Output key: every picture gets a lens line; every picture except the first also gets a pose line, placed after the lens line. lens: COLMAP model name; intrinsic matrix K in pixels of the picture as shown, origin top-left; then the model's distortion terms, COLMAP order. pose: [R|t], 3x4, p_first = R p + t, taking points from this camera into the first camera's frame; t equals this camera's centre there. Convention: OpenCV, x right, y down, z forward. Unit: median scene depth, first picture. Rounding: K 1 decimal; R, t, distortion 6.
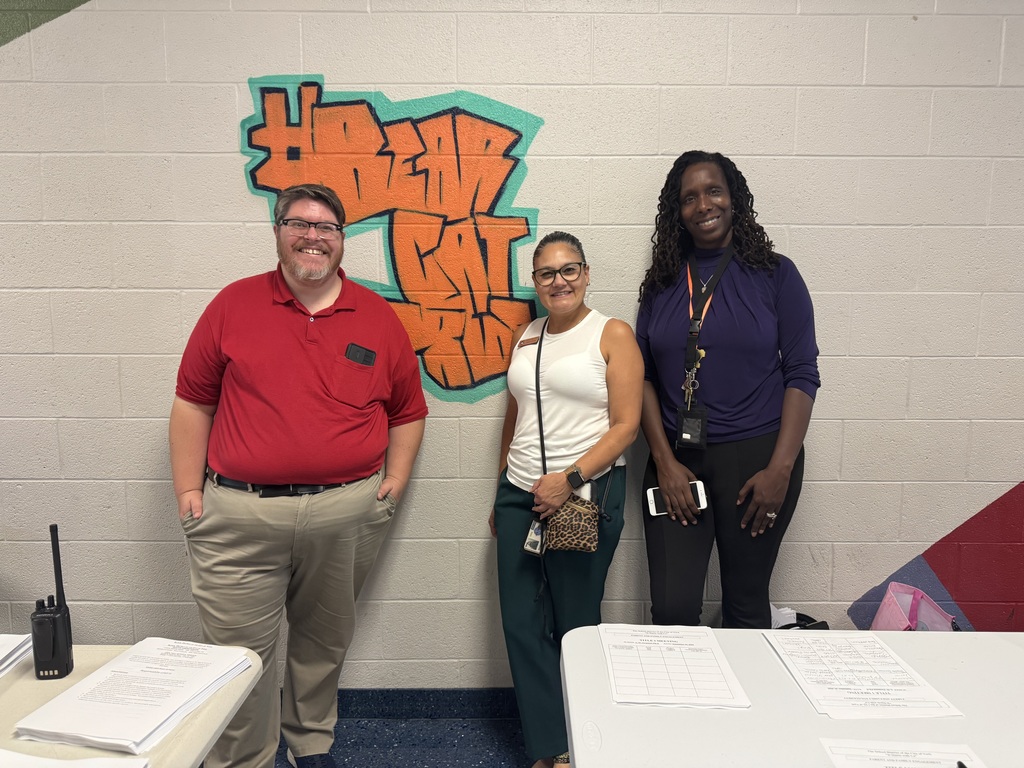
lens RADIAL K [[718.8, 0, 512.0], [0, 718.8, 384.0], [0, 0, 1]] dist [0.048677, -0.007322]
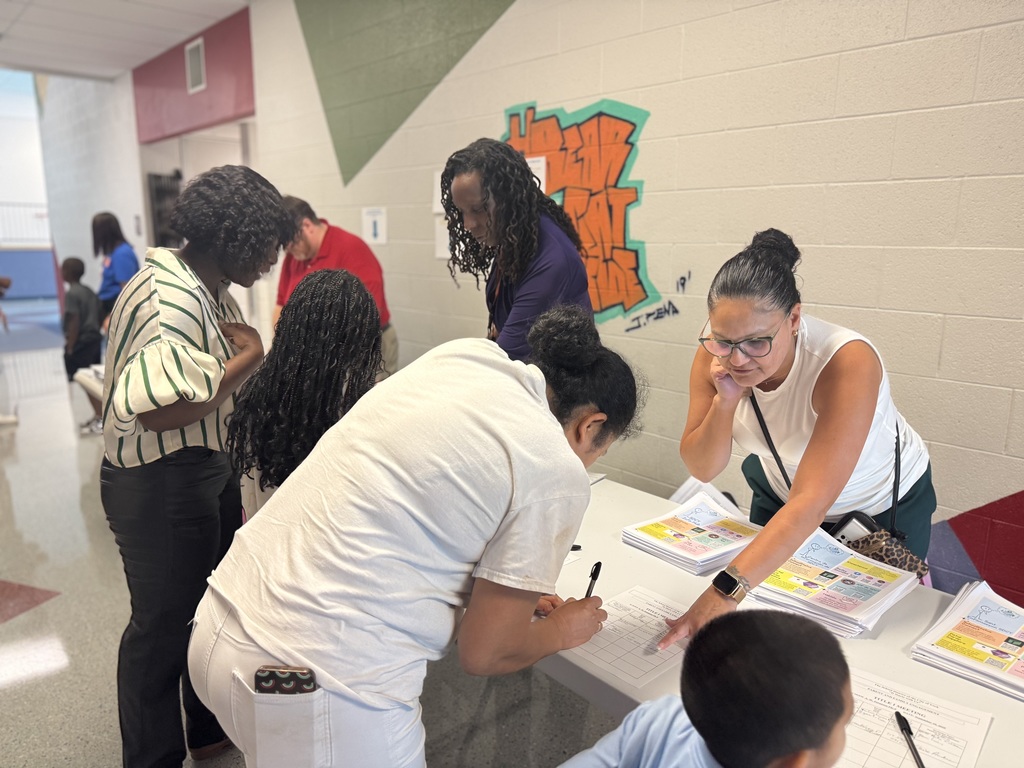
lens RADIAL K [[718.8, 0, 512.0], [0, 718.8, 384.0], [0, 0, 1]] dist [0.048677, -0.007322]
pose [[0.676190, 0.148968, -0.721510, 0.894423], [-0.102137, 0.988842, 0.108443, 0.008377], [0.729614, 0.000365, 0.683860, -0.091058]]
